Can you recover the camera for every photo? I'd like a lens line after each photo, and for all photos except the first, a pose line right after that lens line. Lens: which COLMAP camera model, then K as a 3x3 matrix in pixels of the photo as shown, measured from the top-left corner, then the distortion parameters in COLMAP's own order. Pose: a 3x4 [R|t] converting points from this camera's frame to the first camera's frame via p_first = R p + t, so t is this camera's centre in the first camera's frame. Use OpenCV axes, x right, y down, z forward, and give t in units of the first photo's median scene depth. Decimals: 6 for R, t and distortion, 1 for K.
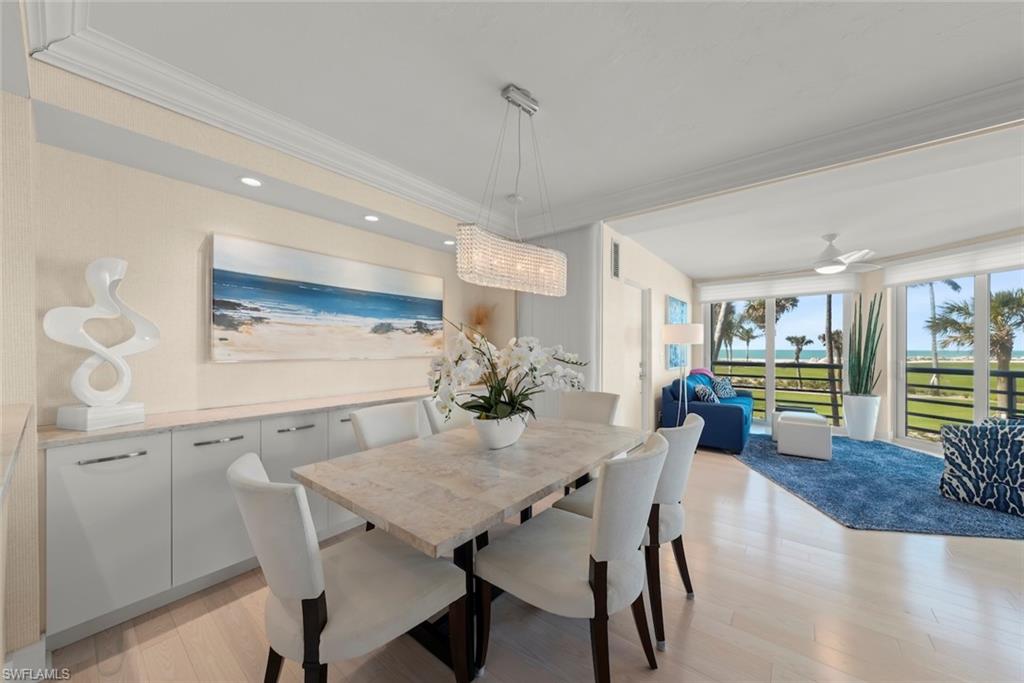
lens RADIAL K [[360.9, 0, 509.8], [0, 360.9, 347.7], [0, 0, 1]] dist [0.001421, 0.000304]
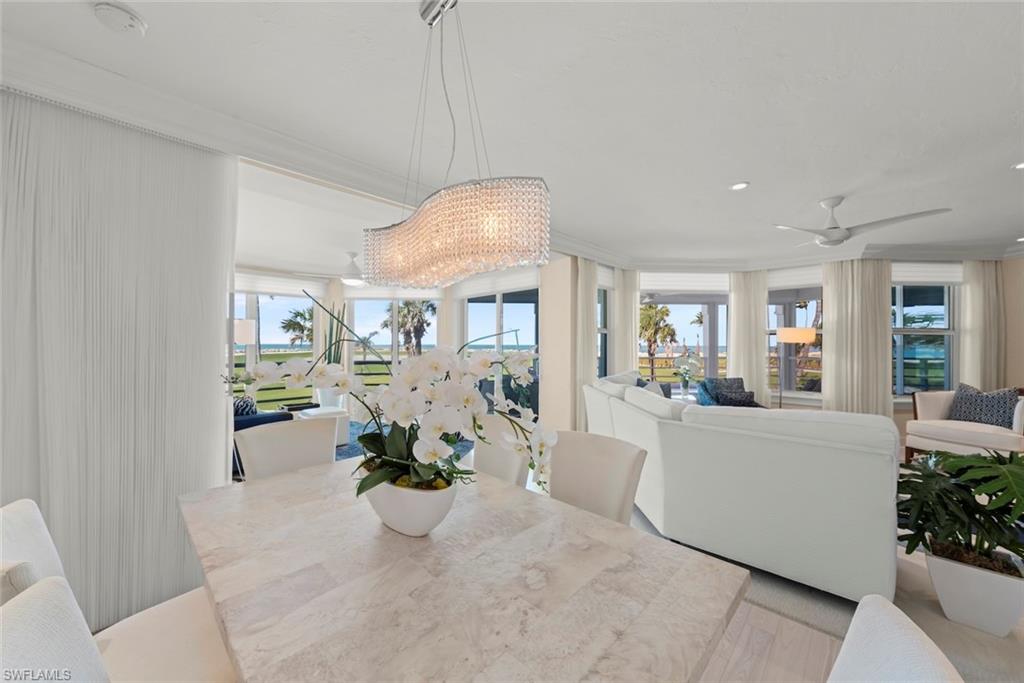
lens RADIAL K [[381.2, 0, 512.0], [0, 381.2, 341.8], [0, 0, 1]] dist [-0.000219, -0.000020]
pose [[0.079984, 0.004038, 0.996788, -0.422329], [-0.005054, 0.999981, -0.003645, -0.025209], [-0.996783, -0.004747, 0.080003, 0.506311]]
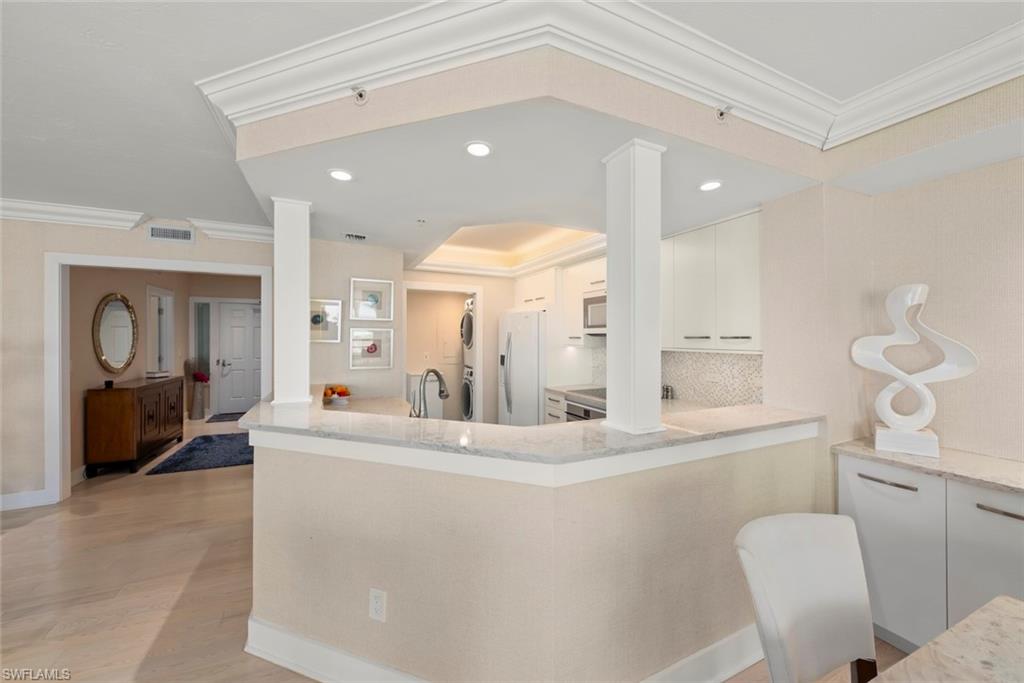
lens RADIAL K [[394.7, 0, 515.1], [0, 394.7, 337.4], [0, 0, 1]] dist [0.000289, 0.000153]
pose [[-0.455196, -0.000904, -0.890391, 0.216612], [0.001197, 0.999998, -0.001627, -0.060566], [0.890391, -0.001806, -0.455194, 0.312462]]
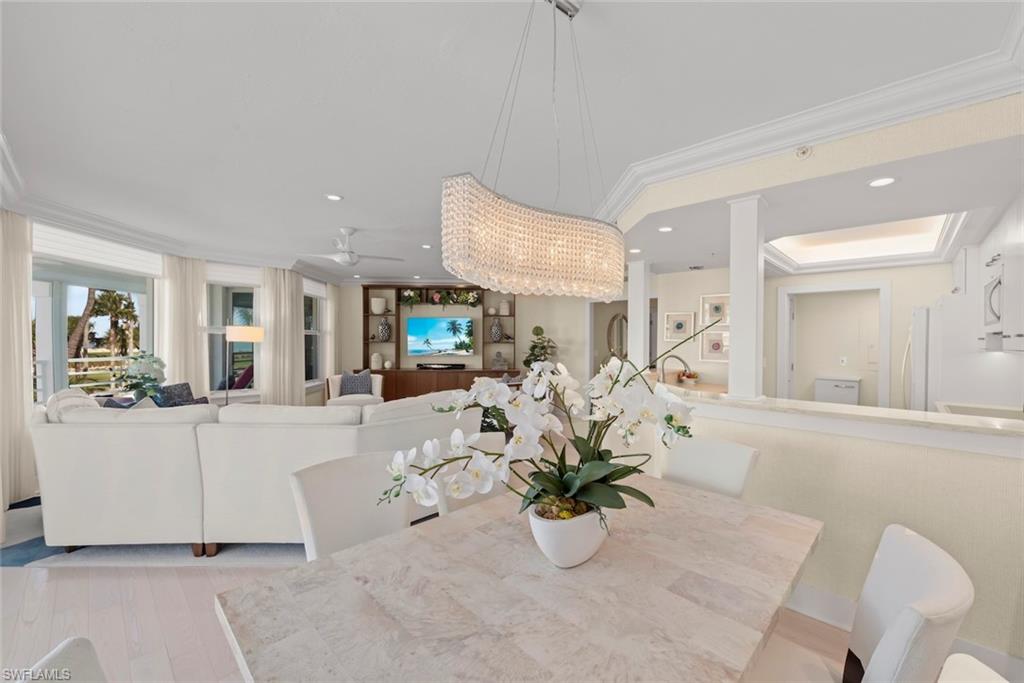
lens RADIAL K [[410.1, 0, 511.0], [0, 410.1, 343.1], [0, 0, 1]] dist [0.001291, 0.000130]
pose [[-0.995398, -0.008285, 0.095473, 0.017878], [-0.007966, 0.999961, 0.003722, -0.042540], [-0.095500, 0.002944, -0.995425, 1.091481]]
